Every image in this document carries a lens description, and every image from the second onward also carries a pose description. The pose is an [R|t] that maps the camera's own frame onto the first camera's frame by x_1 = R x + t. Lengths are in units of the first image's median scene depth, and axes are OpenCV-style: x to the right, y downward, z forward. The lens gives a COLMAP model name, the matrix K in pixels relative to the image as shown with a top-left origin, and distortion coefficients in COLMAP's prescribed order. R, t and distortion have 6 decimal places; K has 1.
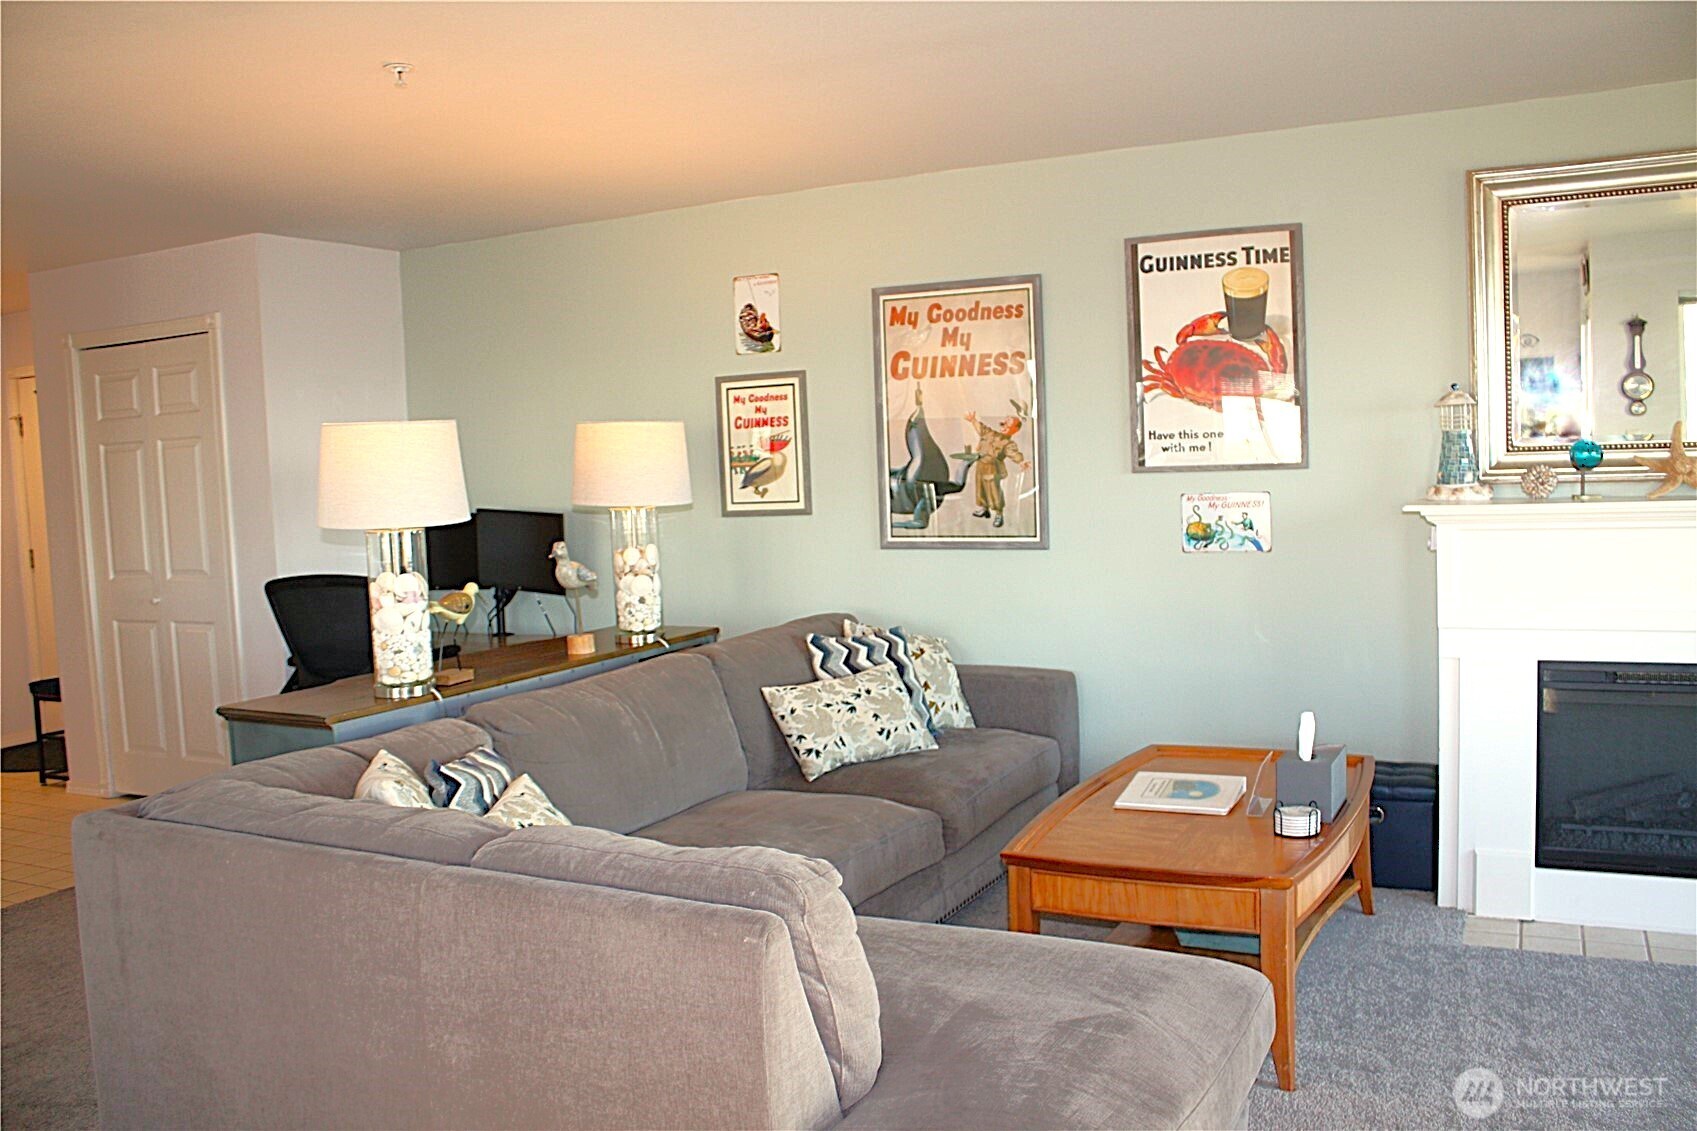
lens RADIAL K [[1410.0, 0, 848.5], [0, 1410.0, 565.5], [0, 0, 1]] dist [-0.184779, 0.168780]
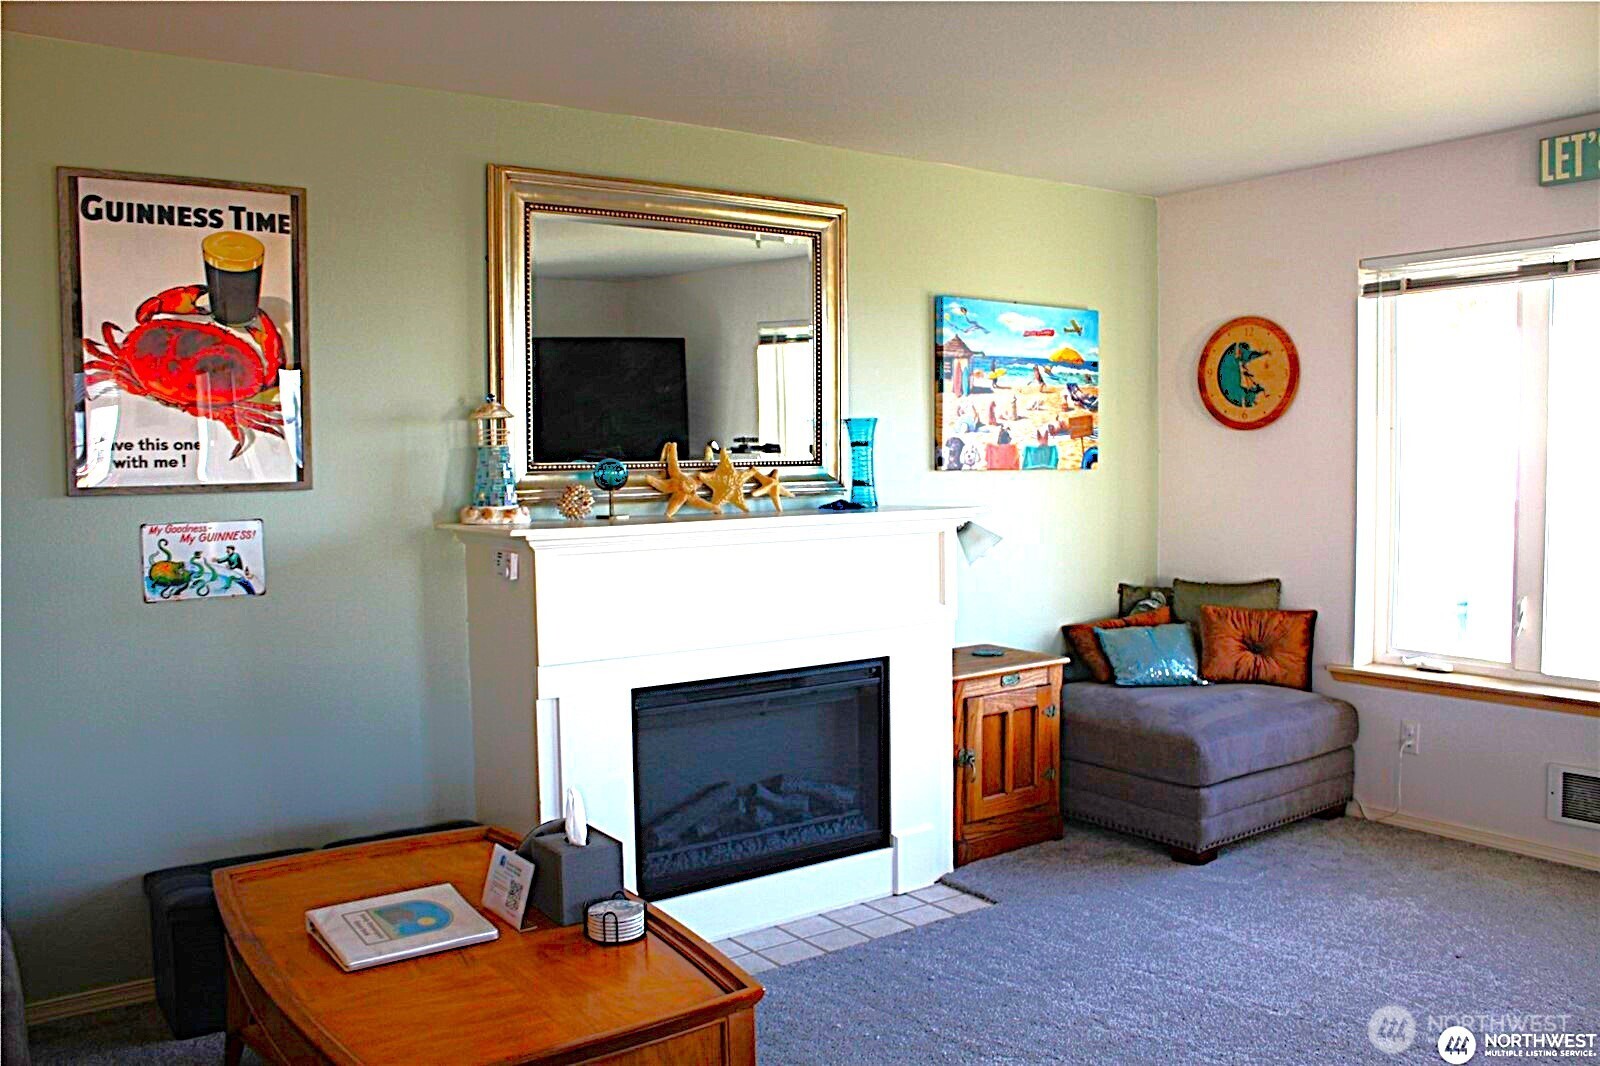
lens RADIAL K [[1329.4, 0, 800.0], [0, 1329.4, 533.0], [0, 0, 1]] dist [-0.184779, 0.168780]
pose [[0.449695, -0.019522, 0.892969, -0.216358], [0.062314, 0.998011, -0.009563, -0.018894], [-0.891006, 0.059945, 0.450017, 0.391997]]
